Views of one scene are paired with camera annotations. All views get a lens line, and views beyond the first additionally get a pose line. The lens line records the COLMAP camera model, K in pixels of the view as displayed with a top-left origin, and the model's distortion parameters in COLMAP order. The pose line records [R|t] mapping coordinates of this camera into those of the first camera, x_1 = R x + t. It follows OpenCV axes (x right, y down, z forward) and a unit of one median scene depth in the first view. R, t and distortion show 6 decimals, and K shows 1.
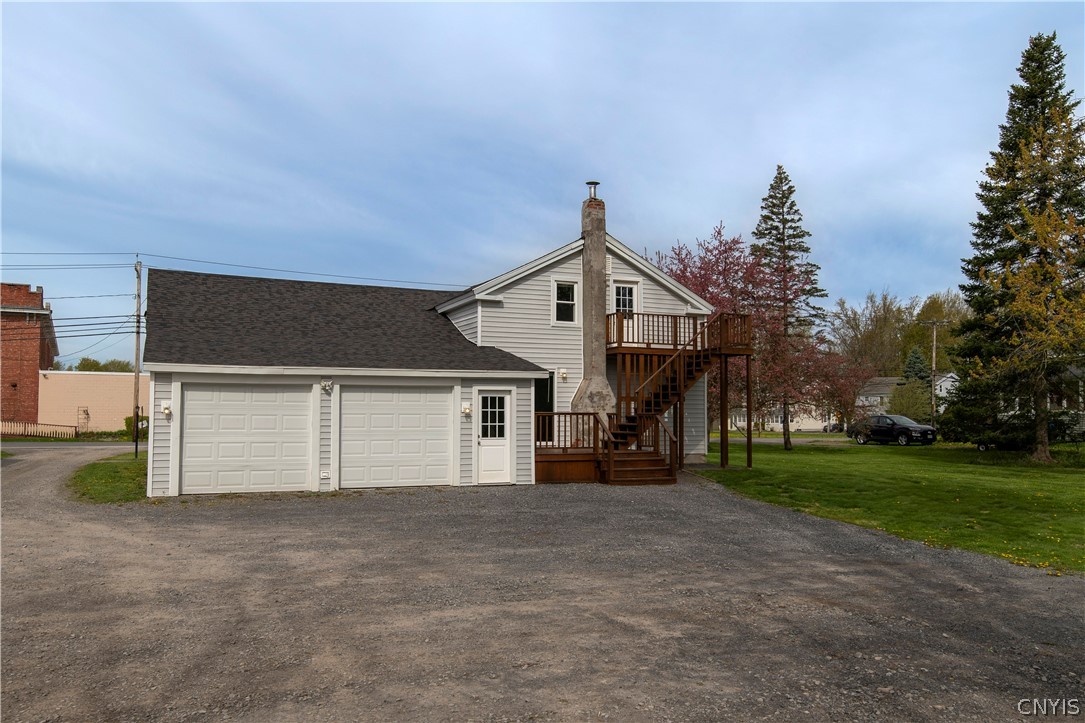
lens RADIAL K [[819.9, 0, 542.5], [0, 819.9, 361.5], [0, 0, 1]] dist [0.003183, 0.001055]
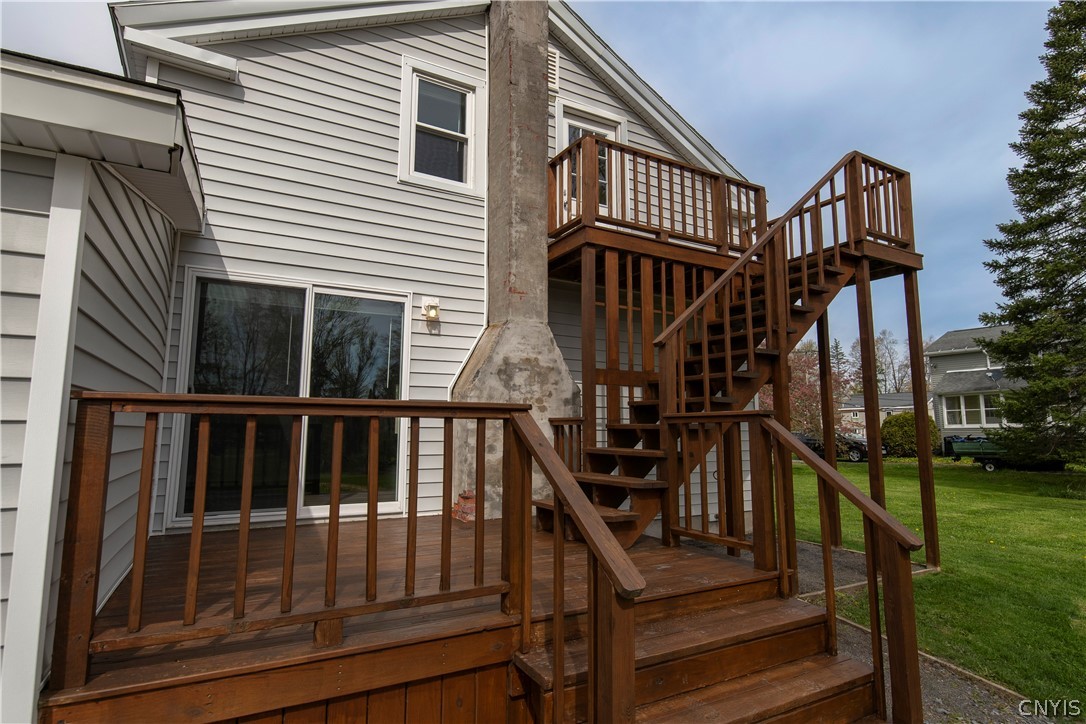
lens RADIAL K [[562.4, 0, 543.0], [0, 562.4, 362.0], [0, 0, 1]] dist [-0.002811, -0.000434]
pose [[0.995124, 0.008673, 0.098254, 0.050760], [-0.002896, 0.998266, -0.058789, 0.052252], [-0.098594, 0.058217, 0.993423, 0.752398]]
